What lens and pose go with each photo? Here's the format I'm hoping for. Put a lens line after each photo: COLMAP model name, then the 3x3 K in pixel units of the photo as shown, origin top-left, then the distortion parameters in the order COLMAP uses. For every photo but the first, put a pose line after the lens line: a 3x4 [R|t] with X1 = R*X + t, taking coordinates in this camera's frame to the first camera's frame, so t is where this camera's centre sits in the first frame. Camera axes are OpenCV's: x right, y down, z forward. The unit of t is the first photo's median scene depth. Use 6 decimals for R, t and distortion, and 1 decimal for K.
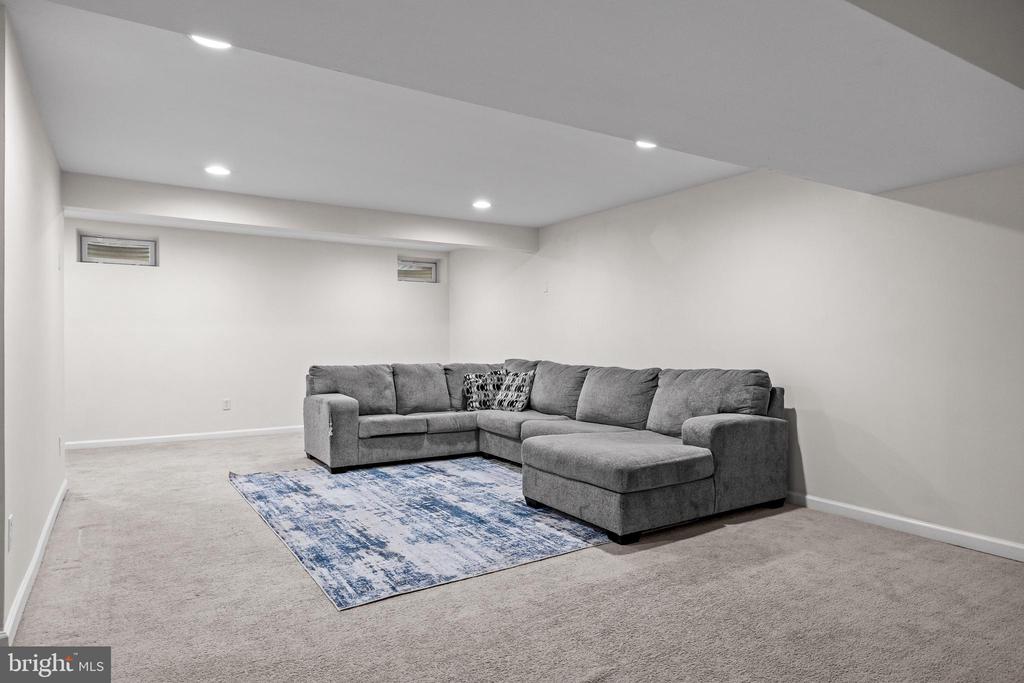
lens RADIAL K [[576.6, 0, 512.0], [0, 576.6, 341.5], [0, 0, 1]] dist [0.179998, 0.000336]
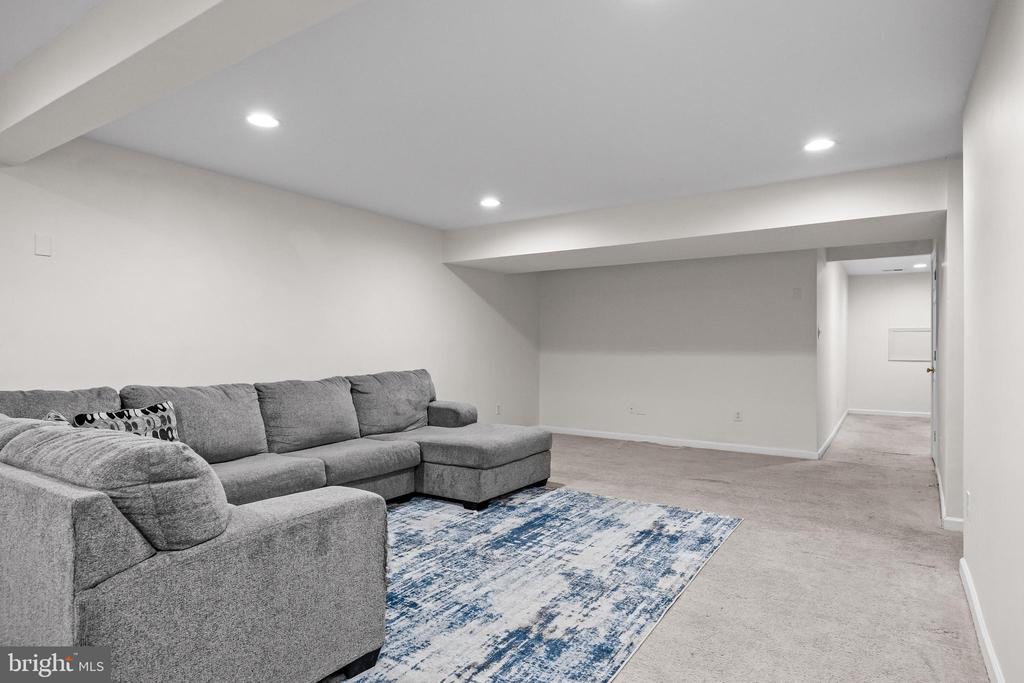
lens RADIAL K [[573.1, 0, 513.4], [0, 573.1, 355.6], [0, 0, 1]] dist [0.127659, -0.000433]
pose [[-0.426090, 0.003737, 0.904673, -0.929138], [-0.010563, 0.999903, -0.009105, 0.028833], [-0.904619, -0.013435, -0.426009, 1.442403]]
